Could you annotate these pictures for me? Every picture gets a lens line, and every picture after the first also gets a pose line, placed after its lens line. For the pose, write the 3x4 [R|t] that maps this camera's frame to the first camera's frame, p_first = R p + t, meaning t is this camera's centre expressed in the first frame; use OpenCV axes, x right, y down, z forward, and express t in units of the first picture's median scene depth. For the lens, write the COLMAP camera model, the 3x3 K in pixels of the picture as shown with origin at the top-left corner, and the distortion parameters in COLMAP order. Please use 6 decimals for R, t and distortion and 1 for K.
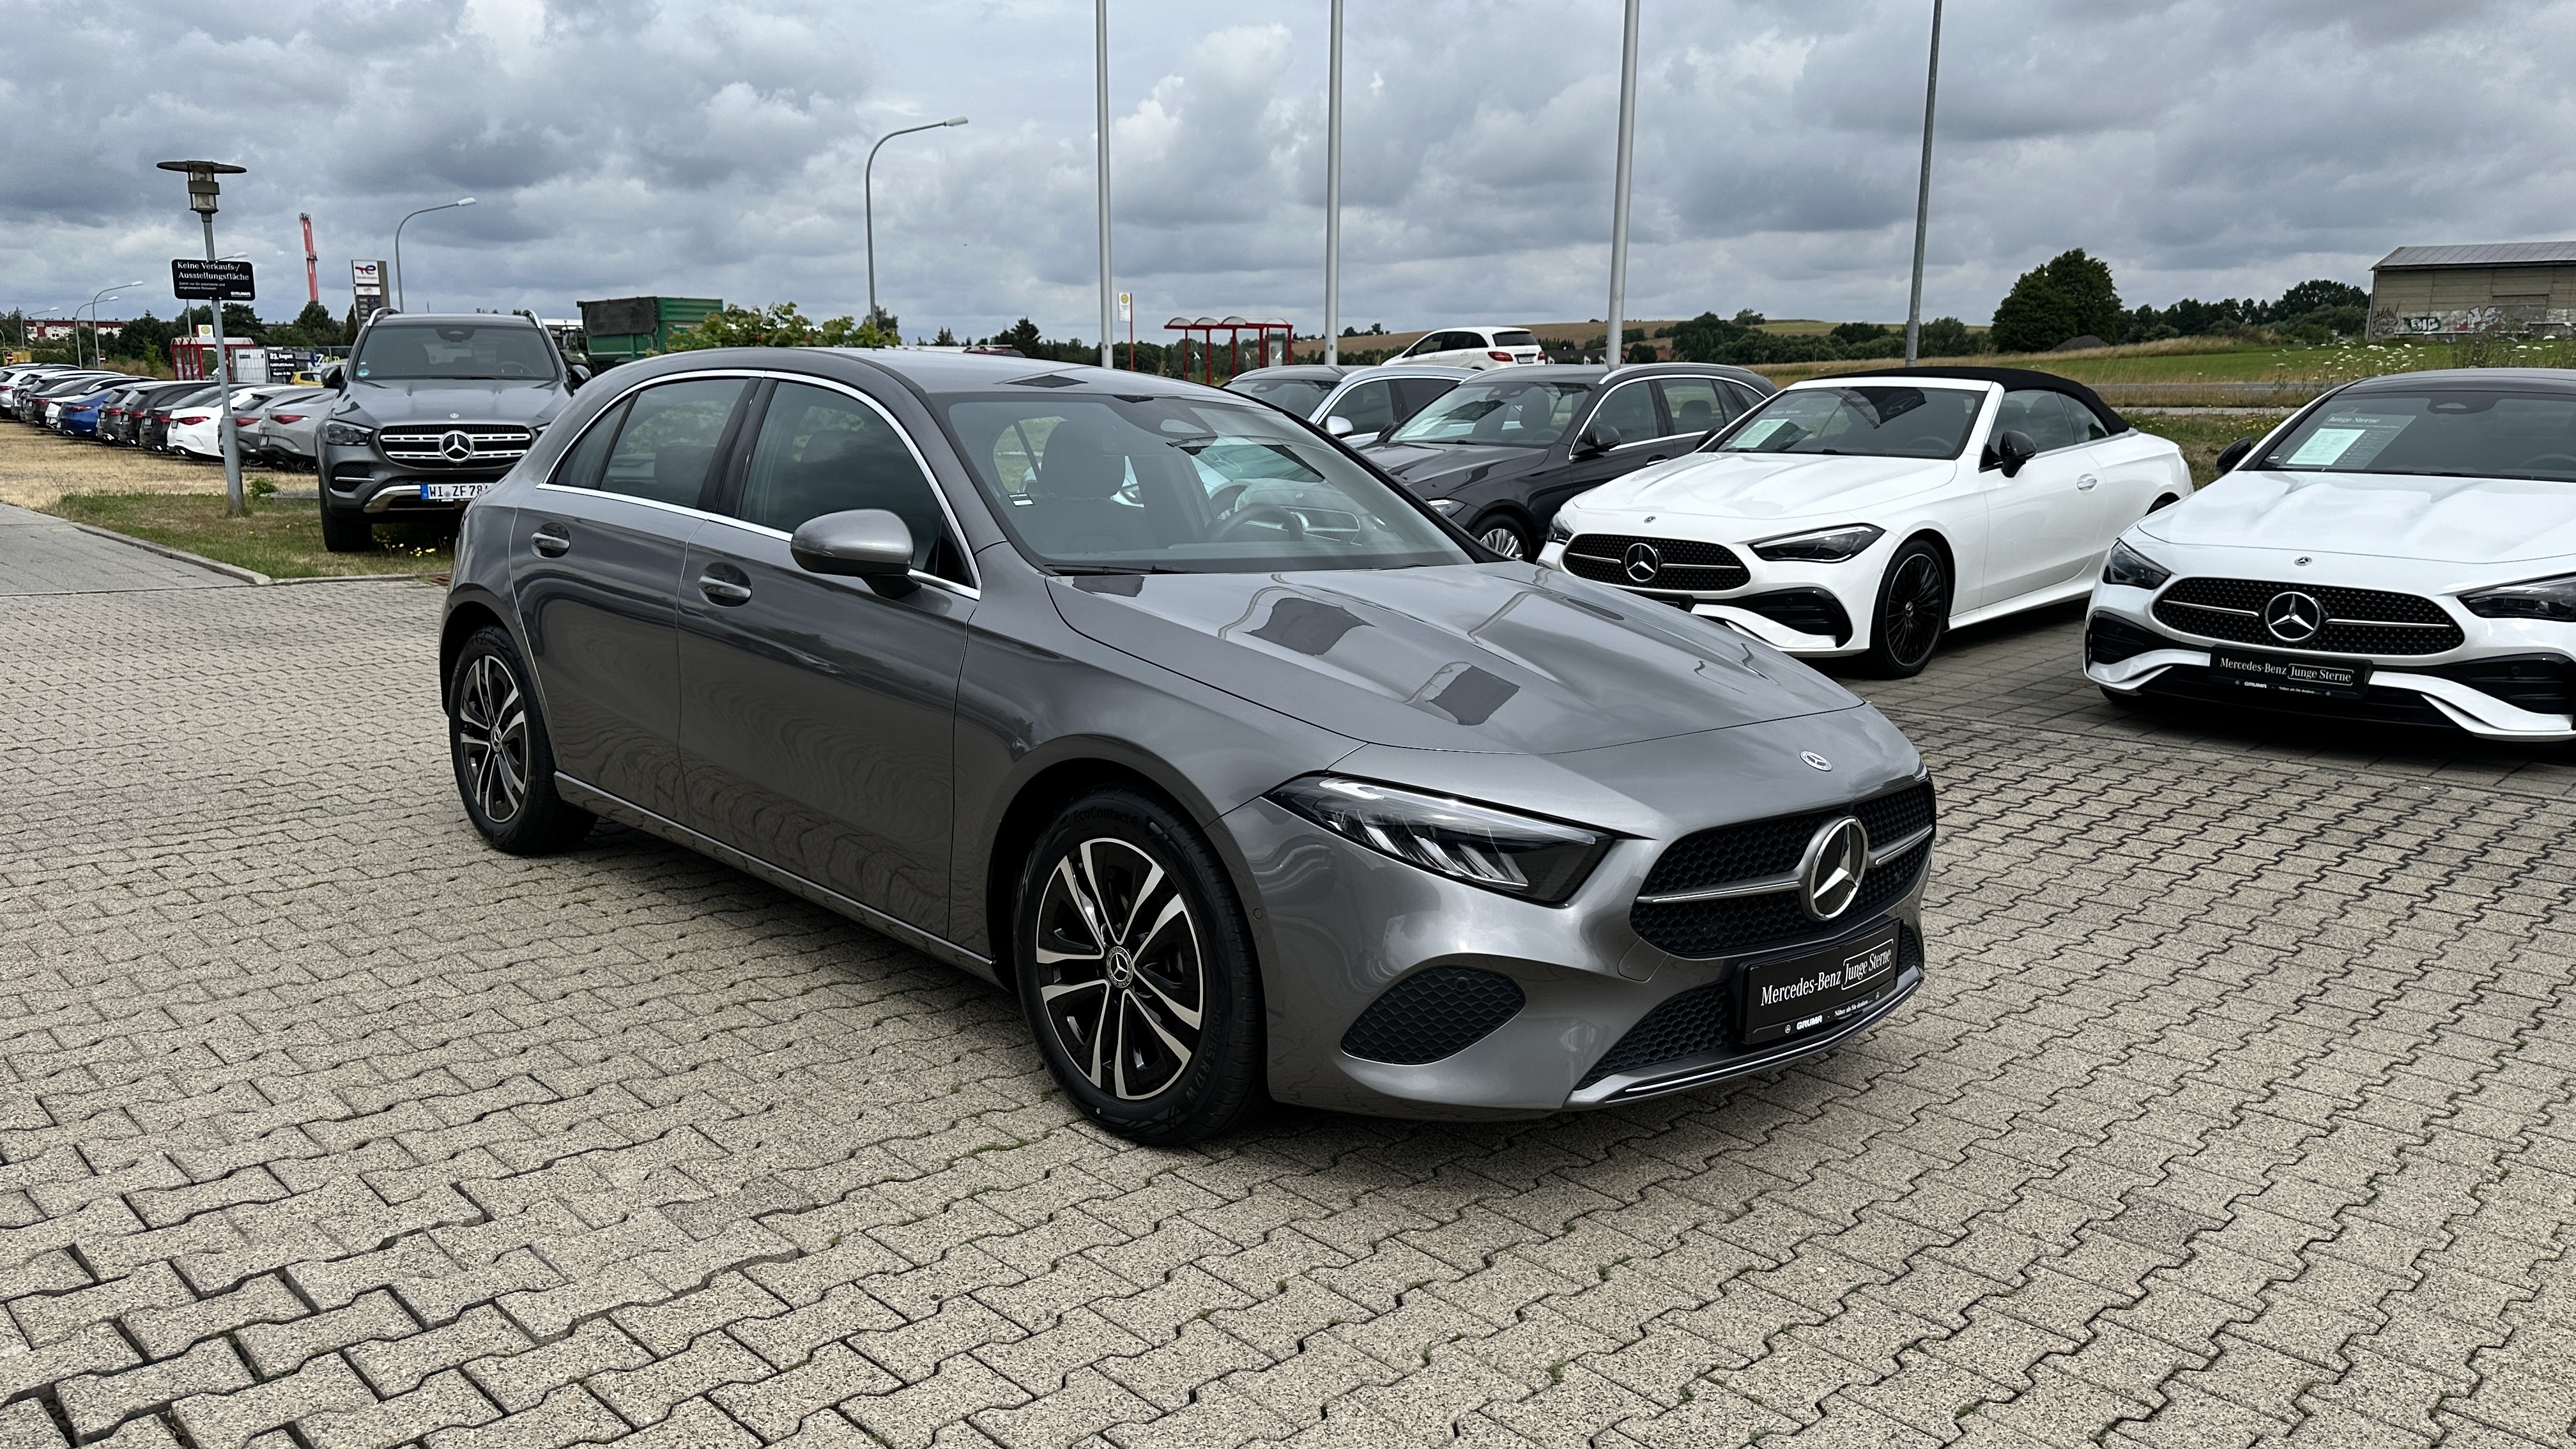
lens RADIAL K [[1782.6, 0, 1308.7], [0, 1782.6, 814.1], [0, 0, 1]] dist [0.038264, -0.052302]
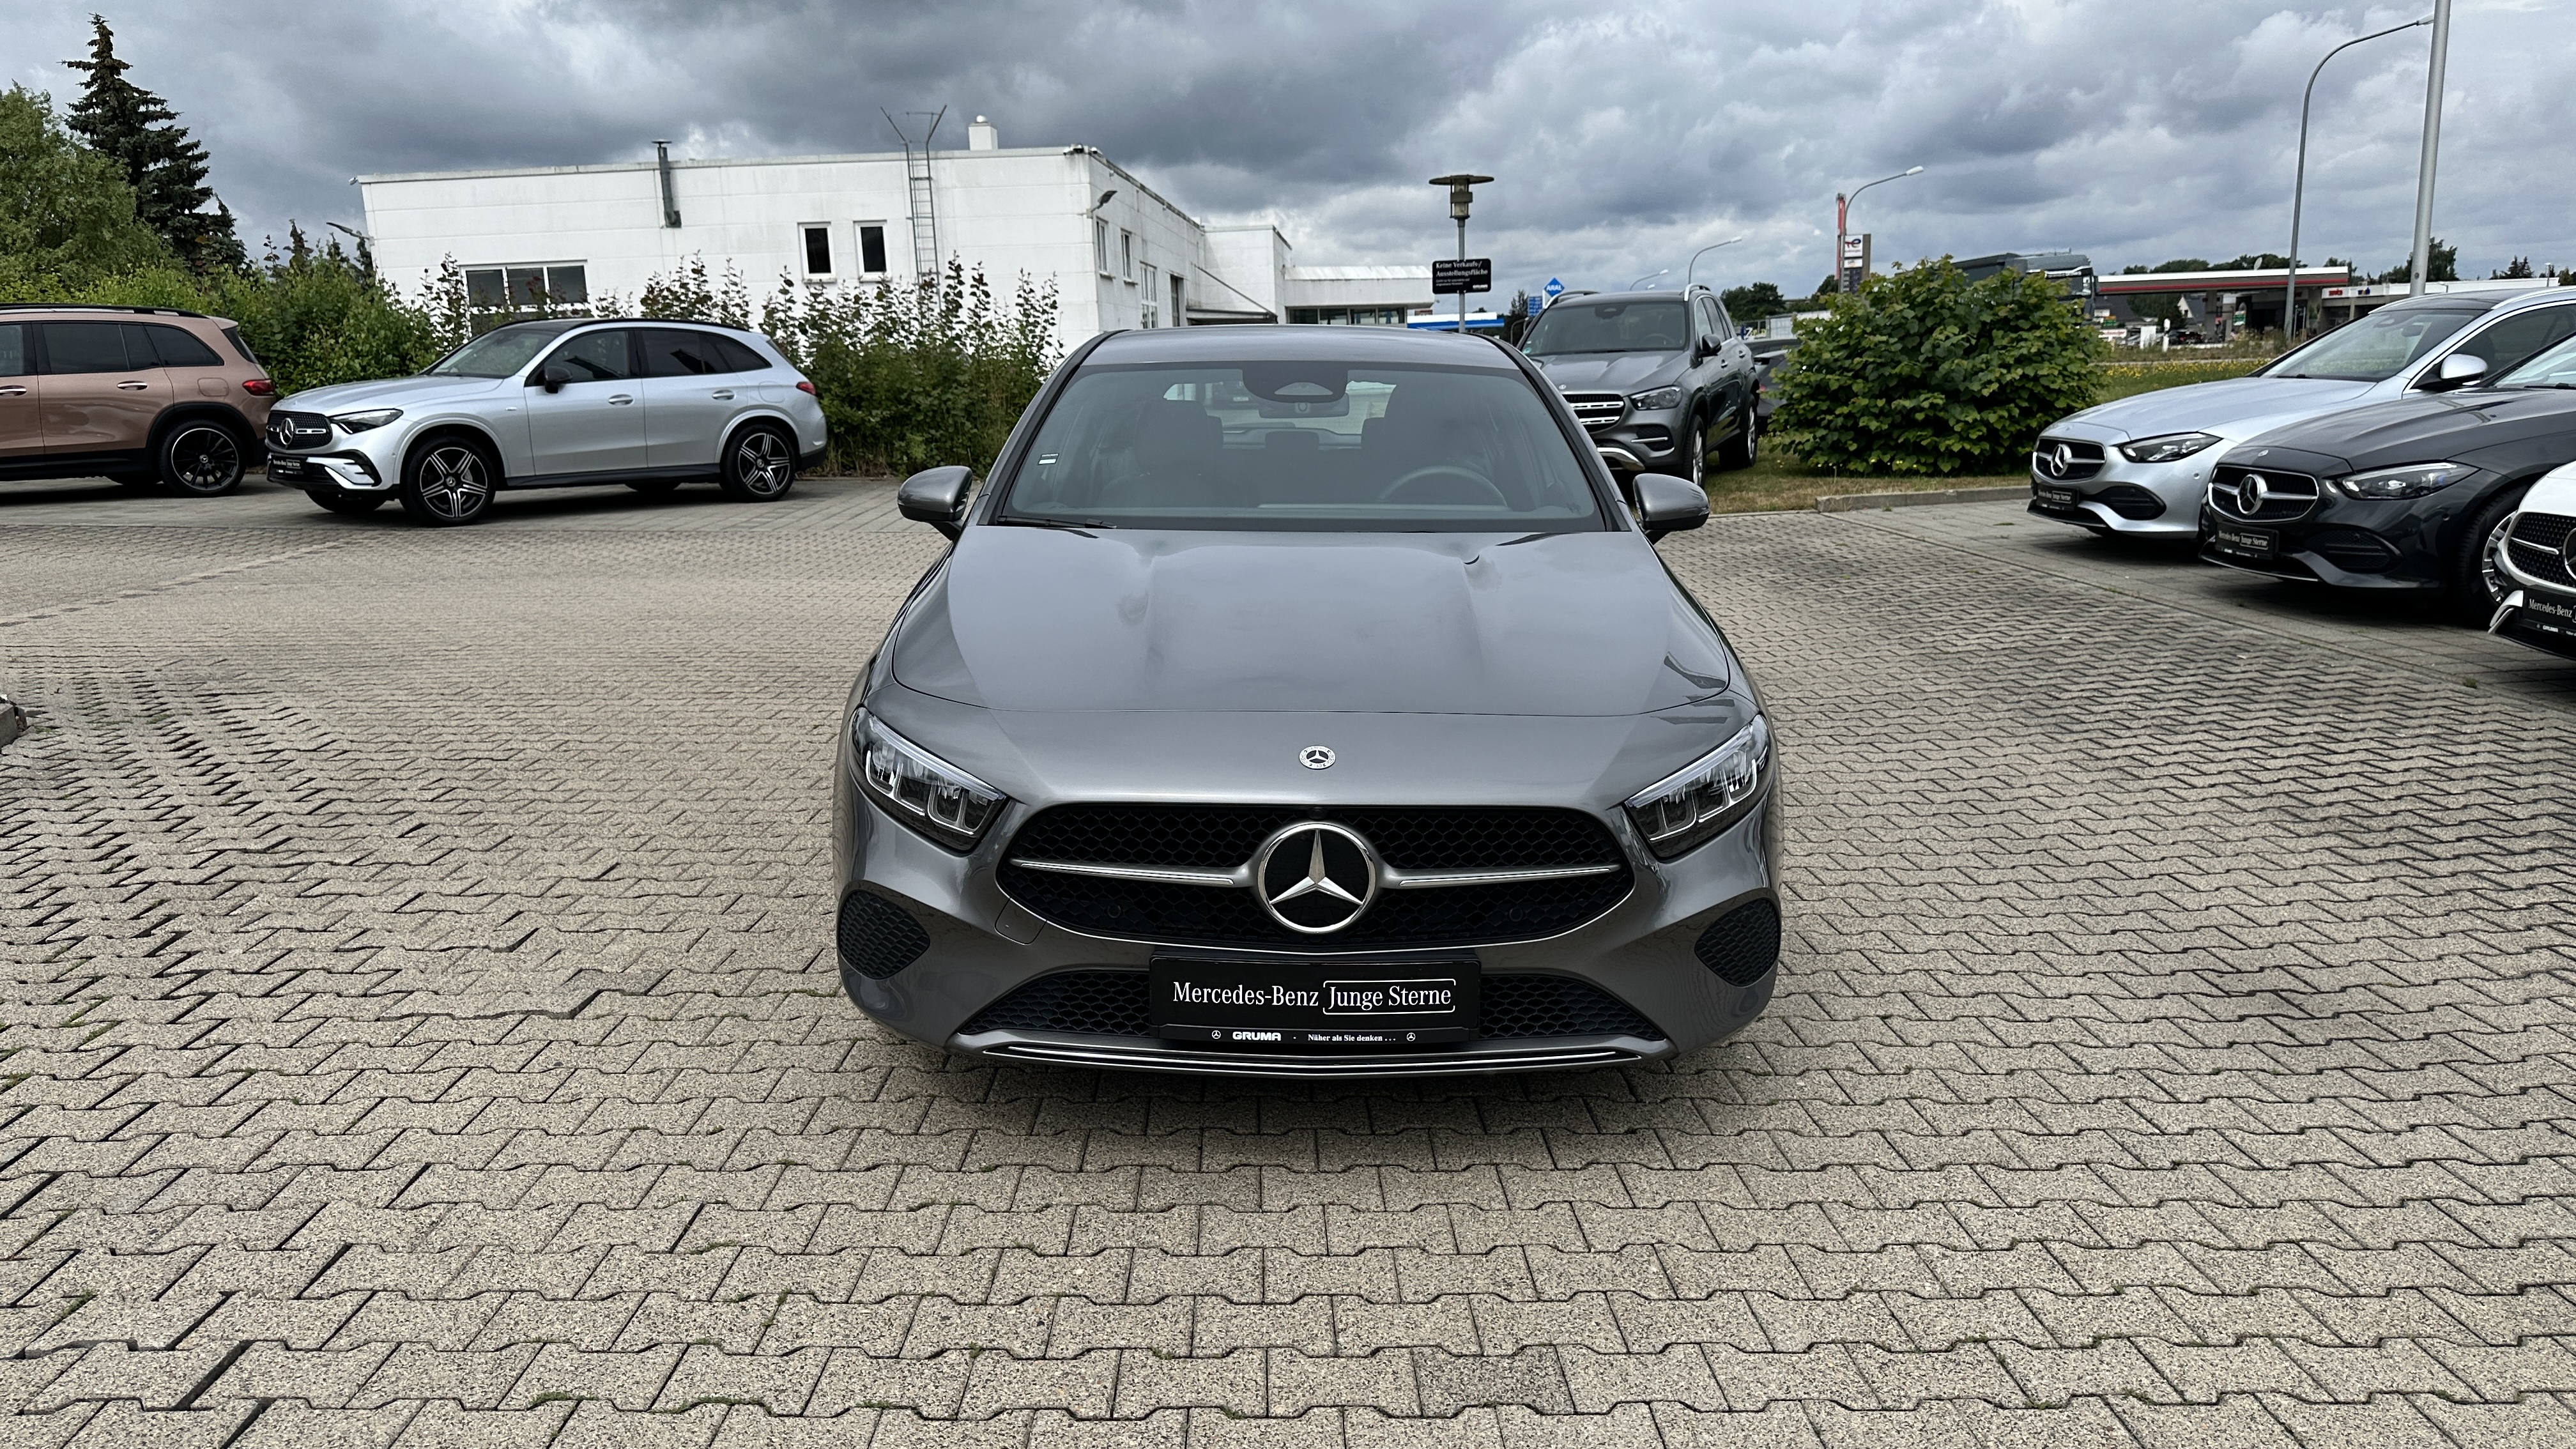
lens RADIAL K [[1827.8, 0, 1347.9], [0, 1827.8, 721.6], [0, 0, 1]] dist [0.043861, -0.058816]
pose [[0.716227, 0.106698, -0.689663, 0.215162], [-0.128560, 0.991502, 0.019884, -0.015534], [0.685924, 0.074421, 0.723858, 0.077786]]
